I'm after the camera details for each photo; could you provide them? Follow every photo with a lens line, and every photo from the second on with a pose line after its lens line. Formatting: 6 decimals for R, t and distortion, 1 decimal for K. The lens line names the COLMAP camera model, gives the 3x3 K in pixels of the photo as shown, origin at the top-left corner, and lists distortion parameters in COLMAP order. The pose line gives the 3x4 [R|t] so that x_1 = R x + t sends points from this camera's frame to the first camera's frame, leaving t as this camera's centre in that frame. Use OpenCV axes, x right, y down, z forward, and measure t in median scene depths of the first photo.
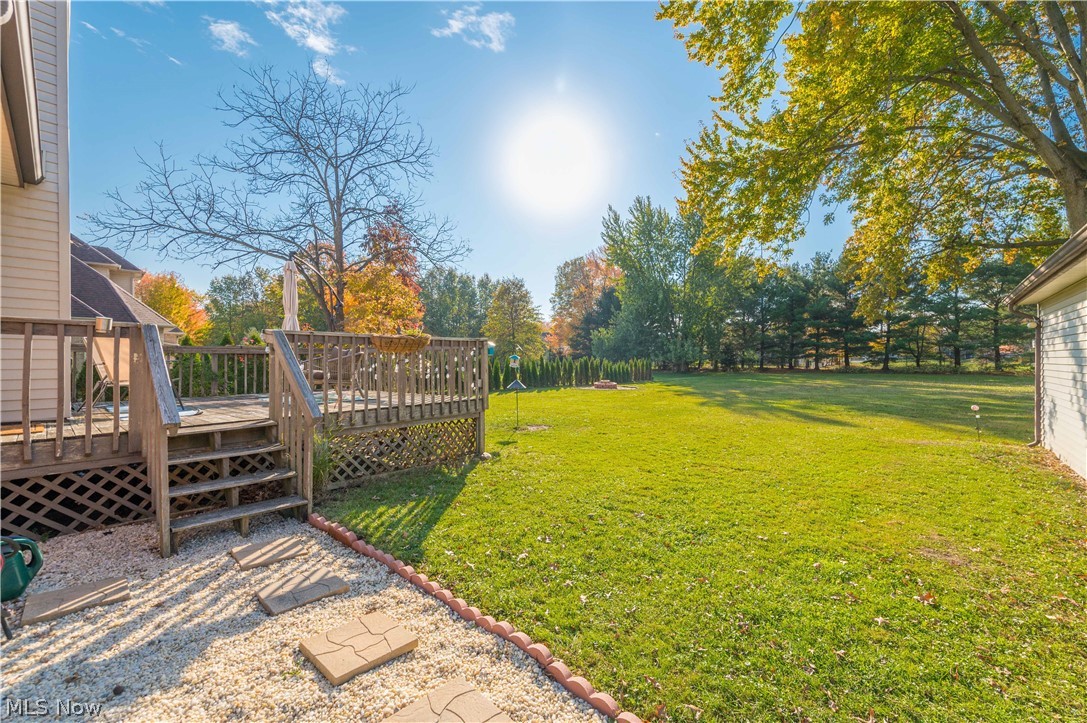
lens RADIAL K [[443.0, 0, 544.1], [0, 443.0, 364.7], [0, 0, 1]] dist [0.006441, -0.000667]
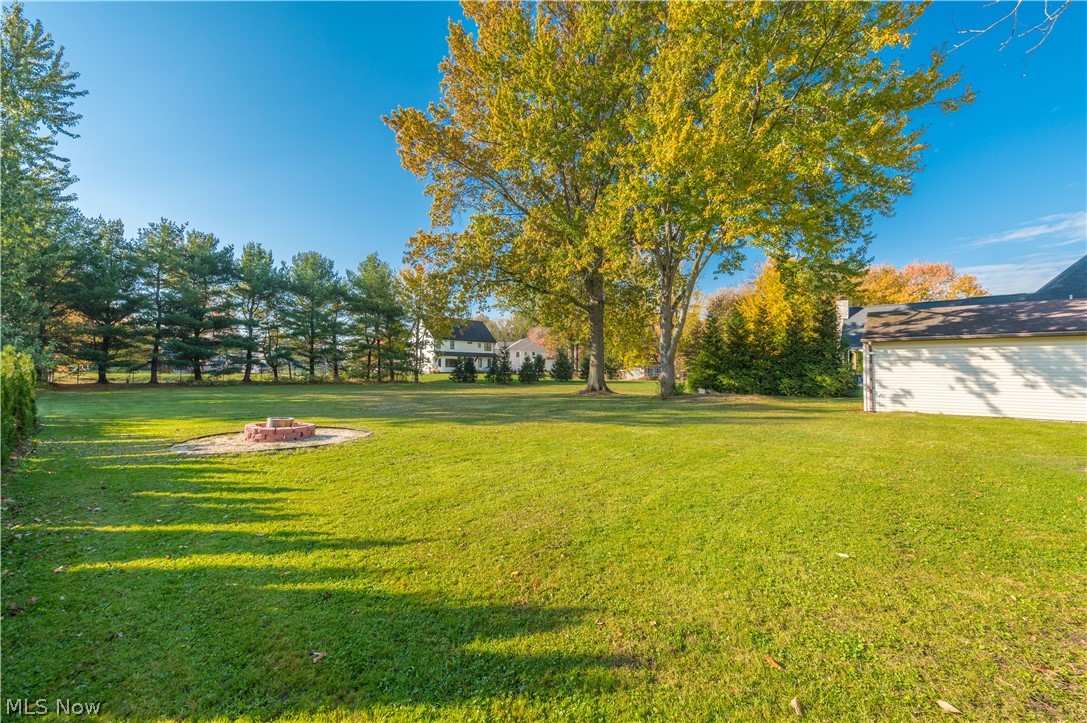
lens RADIAL K [[443.0, 0, 542.8], [0, 443.0, 363.6], [0, 0, 1]] dist [0.006441, -0.000667]
pose [[-0.083582, 0.022150, 0.996255, -0.131845], [-0.002549, 0.999745, -0.022441, -0.005202], [-0.996498, -0.004415, -0.083504, 0.426305]]
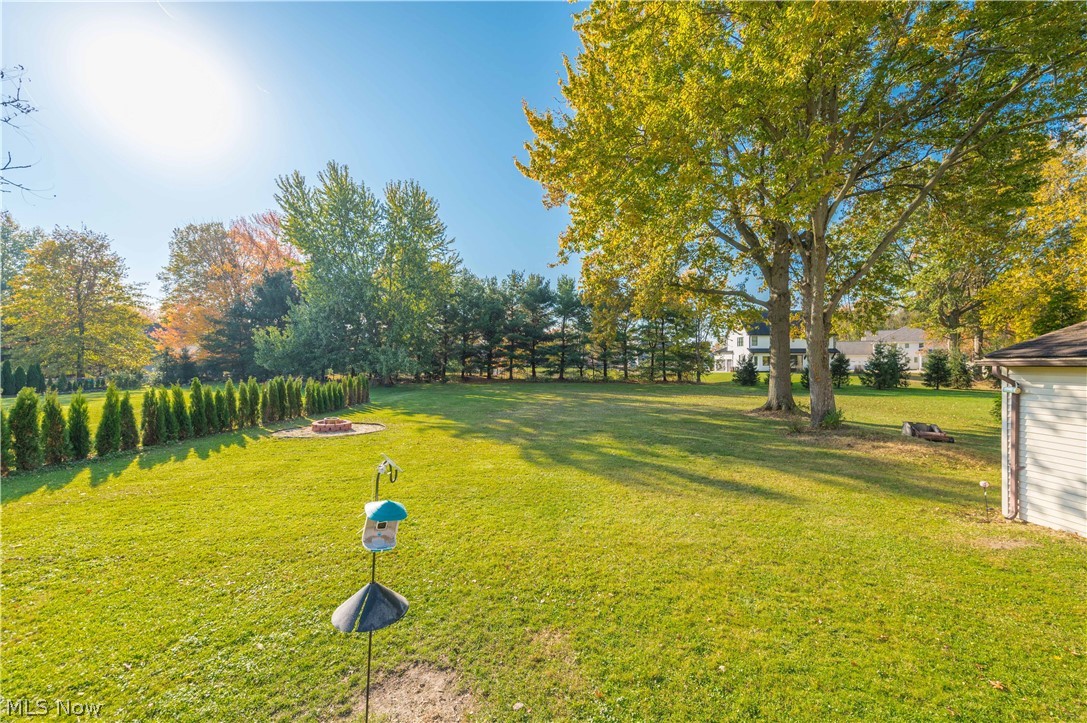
lens RADIAL K [[427.3, 0, 552.5], [0, 427.3, 358.8], [0, 0, 1]] dist [0.011440, -0.000309]
pose [[0.706994, 0.010901, 0.707135, -0.043466], [-0.004528, 0.999930, -0.010888, -0.025956], [-0.707205, 0.004496, 0.706995, 0.190270]]
